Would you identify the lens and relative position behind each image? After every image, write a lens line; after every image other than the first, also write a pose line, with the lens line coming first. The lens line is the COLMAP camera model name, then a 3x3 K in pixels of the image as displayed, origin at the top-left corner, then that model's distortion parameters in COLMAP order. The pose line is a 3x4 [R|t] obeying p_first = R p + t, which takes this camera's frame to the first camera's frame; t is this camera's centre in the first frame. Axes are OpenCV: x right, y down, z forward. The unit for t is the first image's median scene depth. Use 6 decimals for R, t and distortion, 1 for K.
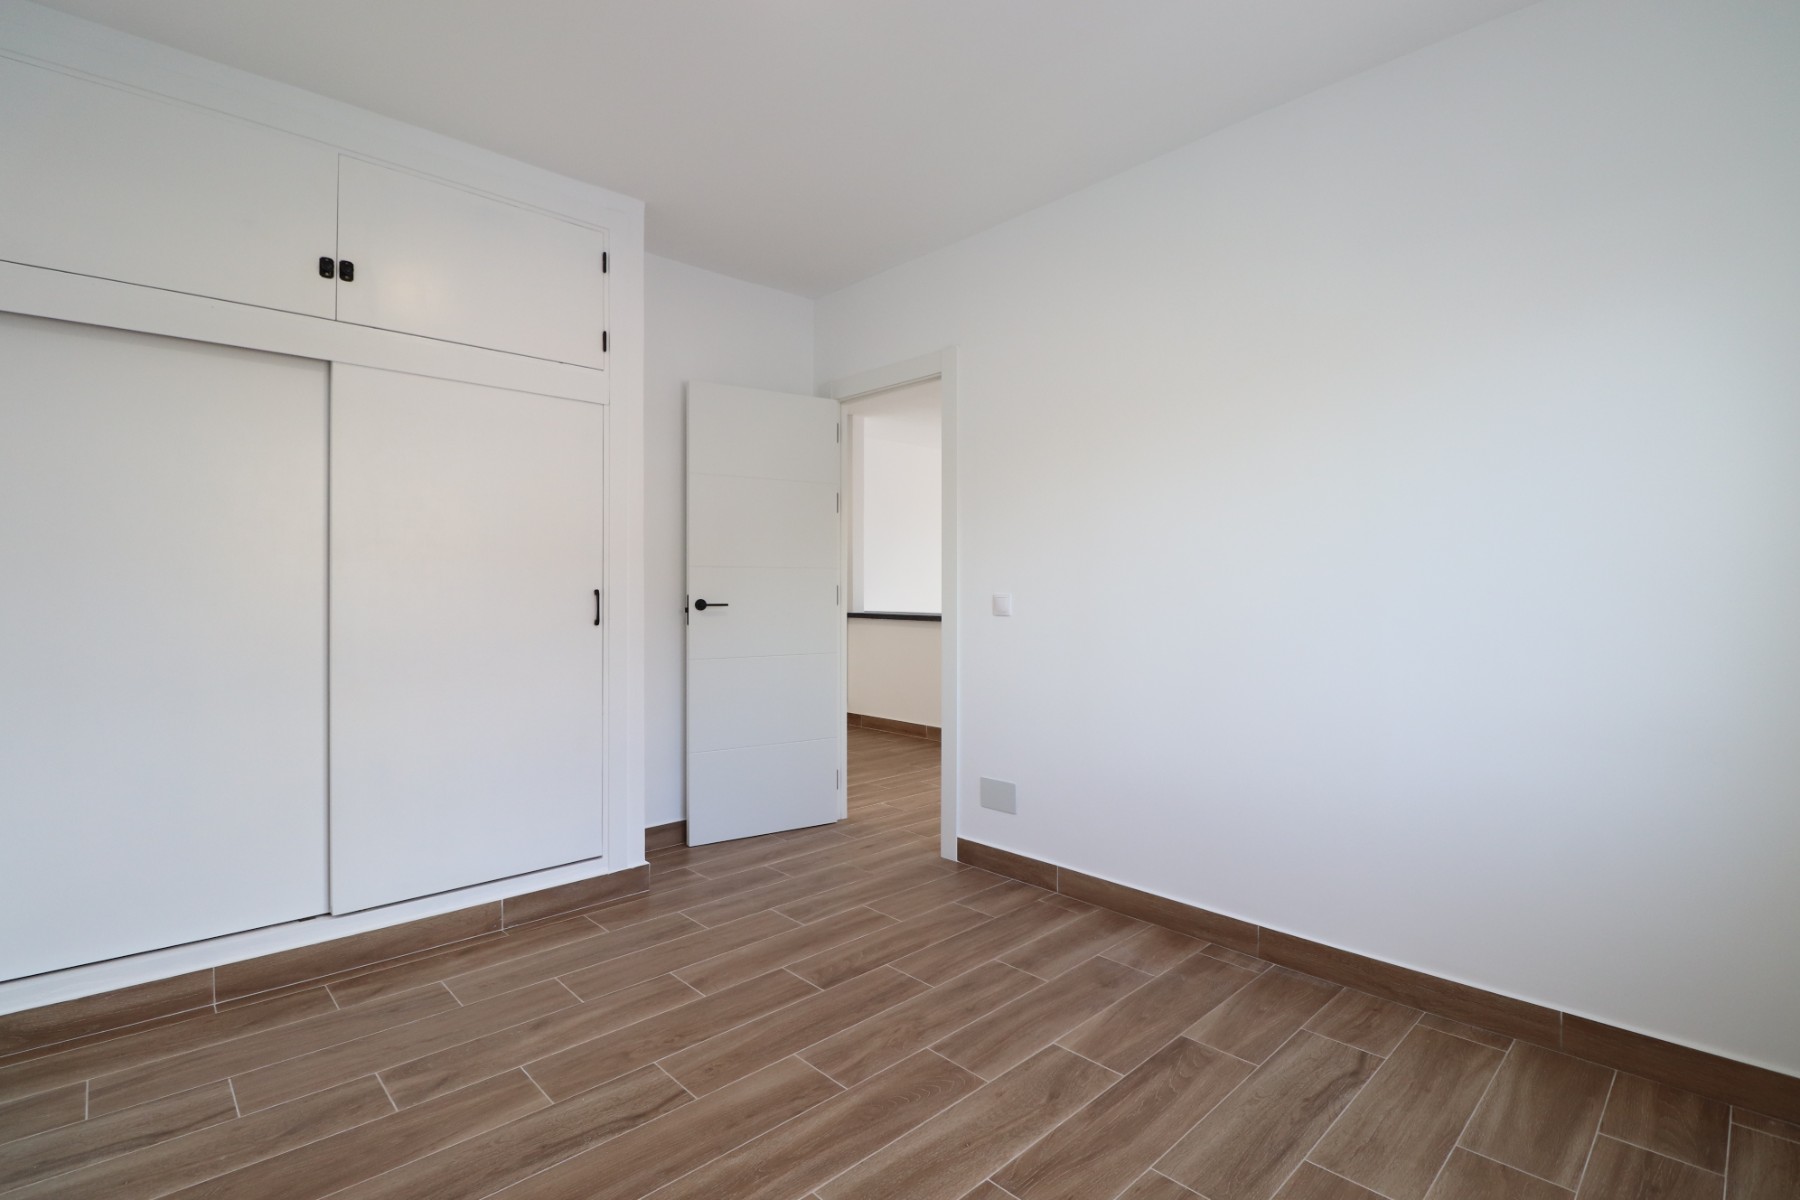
lens RADIAL K [[832.9, 0, 894.6], [0, 832.9, 591.9], [0, 0, 1]] dist [-0.000742, -0.000138]
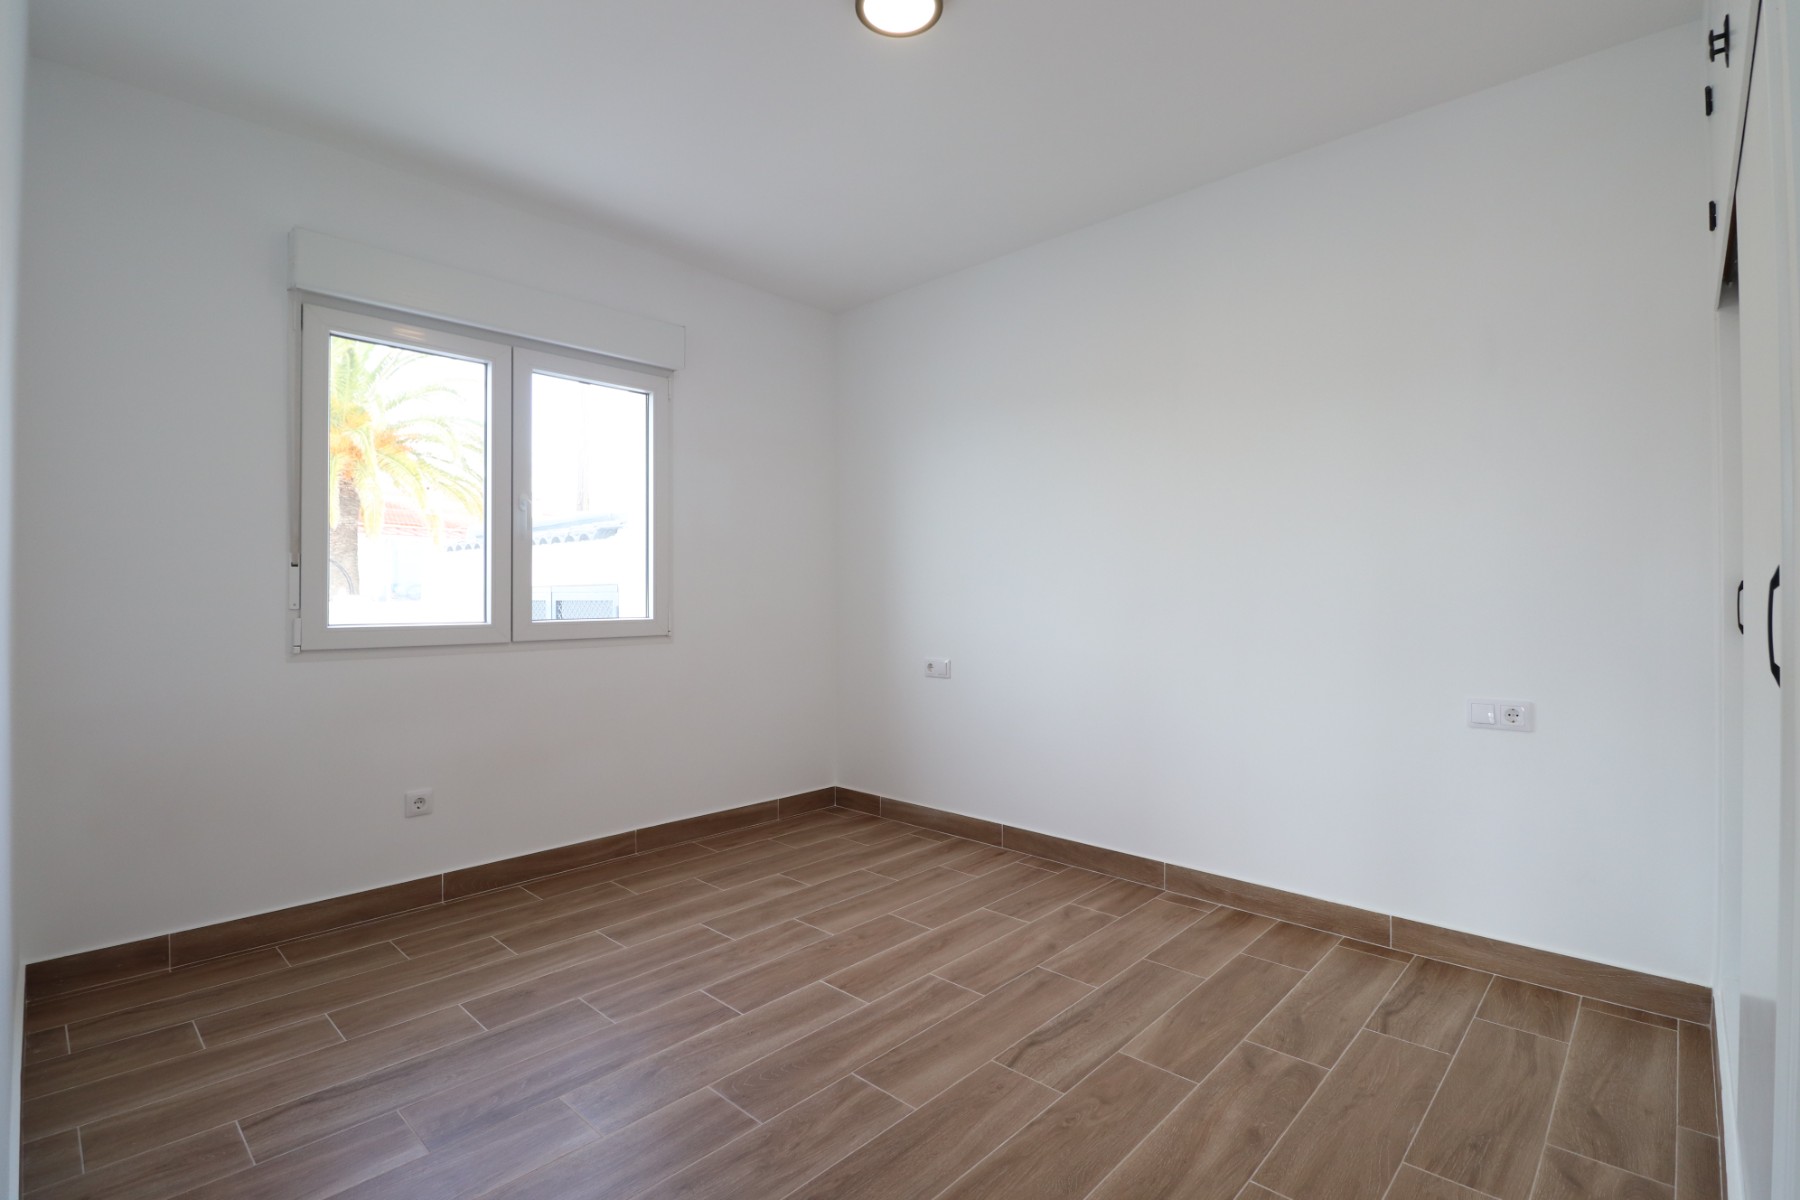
lens RADIAL K [[832.9, 0, 894.6], [0, 832.9, 591.9], [0, 0, 1]] dist [-0.000742, -0.000138]
pose [[-0.998562, 0.001070, -0.053604, -0.054021], [0.001250, 0.999994, -0.003329, 0.012301], [0.053600, -0.003391, -0.998557, 1.987719]]
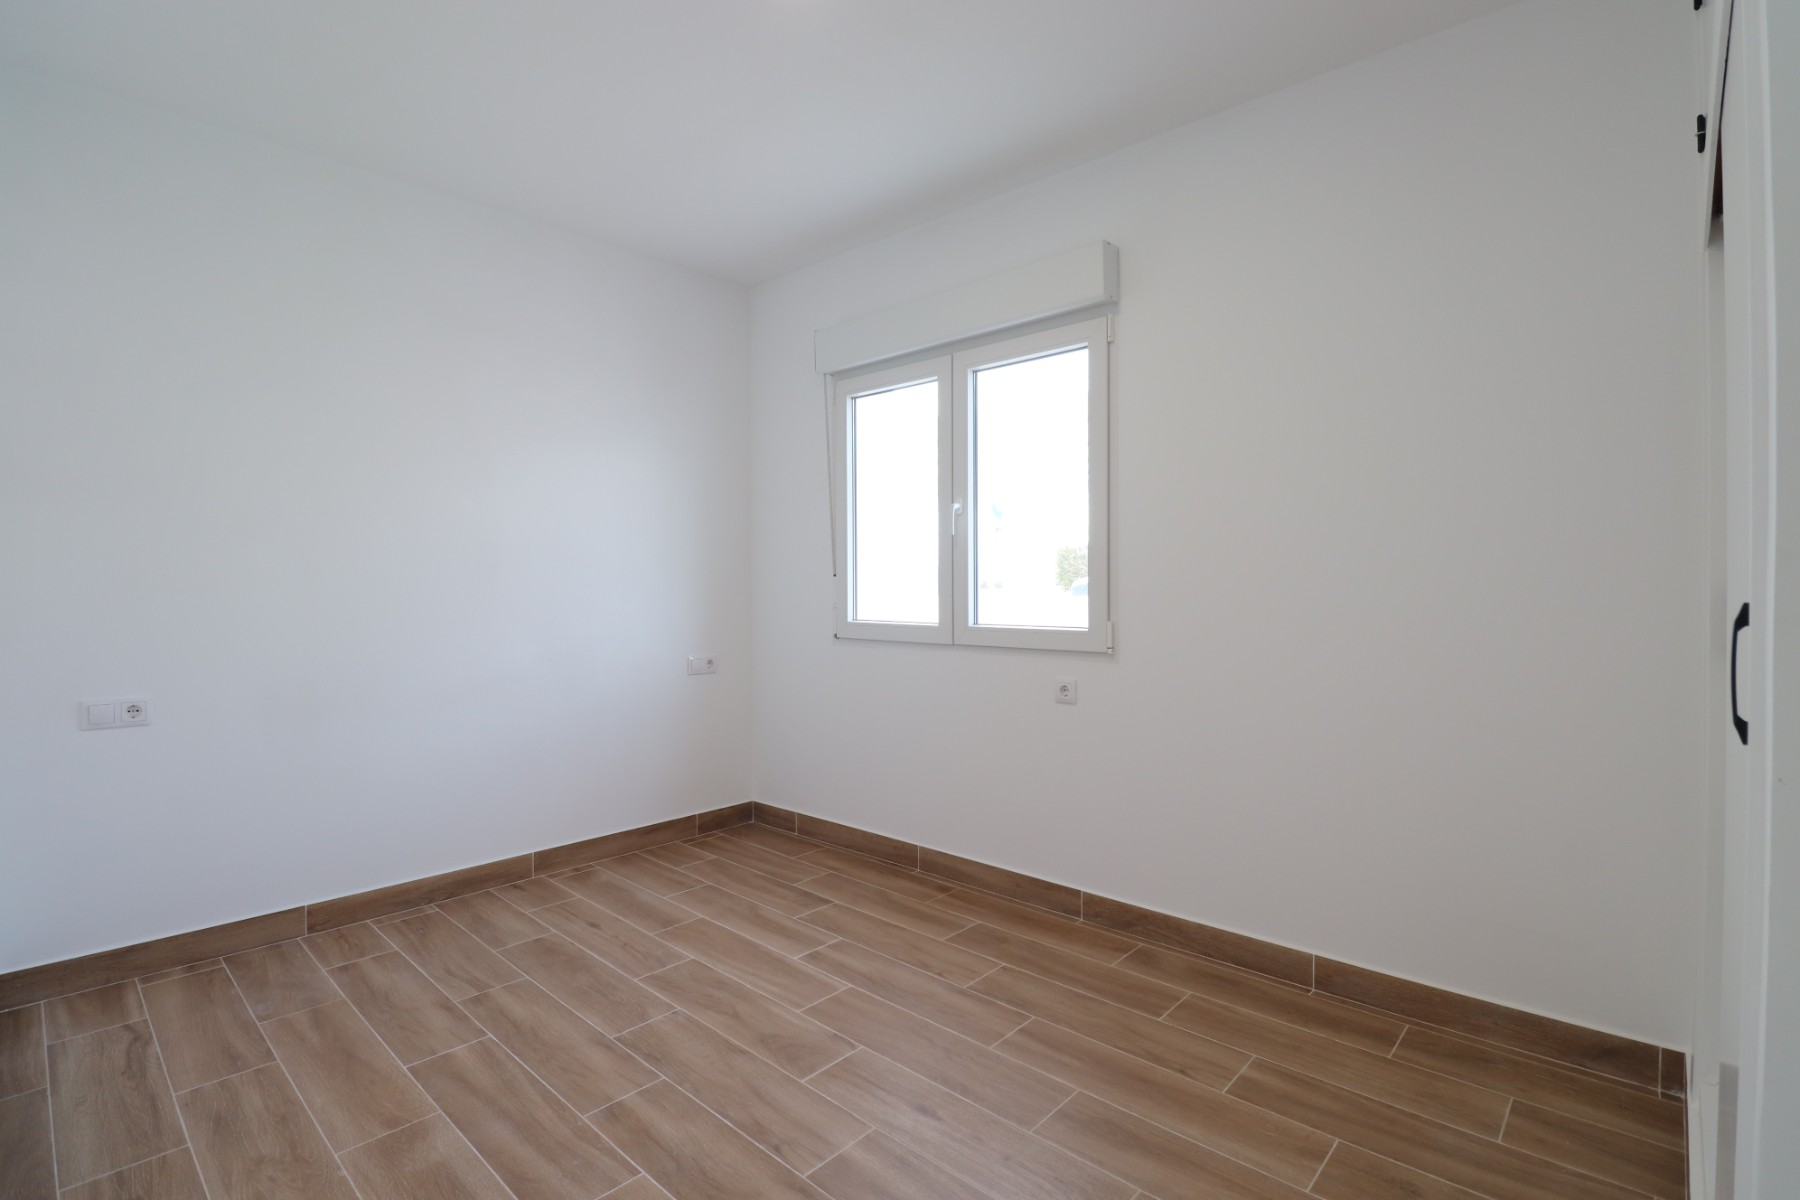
lens RADIAL K [[842.9, 0, 894.2], [0, 842.9, 607.1], [0, 0, 1]] dist [-0.001280, -0.000293]
pose [[-0.056285, -0.010551, 0.998359, -1.421719], [-0.007304, 0.999922, 0.010156, 0.012960], [-0.998388, -0.006720, -0.056358, 0.019318]]
